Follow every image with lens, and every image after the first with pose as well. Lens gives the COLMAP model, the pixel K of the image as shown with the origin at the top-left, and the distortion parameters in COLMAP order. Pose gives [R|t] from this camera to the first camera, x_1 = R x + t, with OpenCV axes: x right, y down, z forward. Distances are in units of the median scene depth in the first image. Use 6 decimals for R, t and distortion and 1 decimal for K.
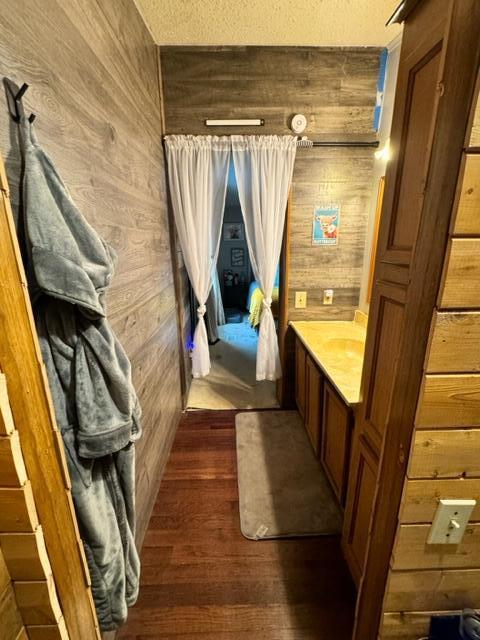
lens RADIAL K [[286.0, 0, 240.0], [0, 286.0, 320.0], [0, 0, 1]] dist [-0.010514, 0.000473]
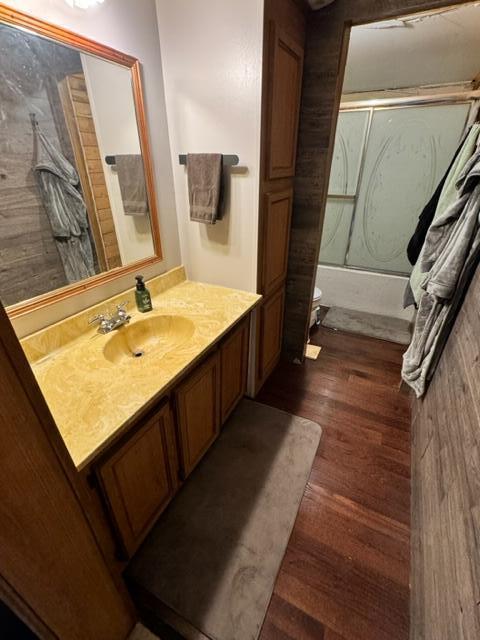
lens RADIAL K [[286.0, 0, 240.0], [0, 286.0, 320.0], [0, 0, 1]] dist [-0.010514, 0.000473]
pose [[-0.875448, -0.221790, 0.429419, -0.102752], [0.140863, 0.732828, 0.665673, -0.420047], [-0.462330, 0.643251, -0.610311, 1.484560]]
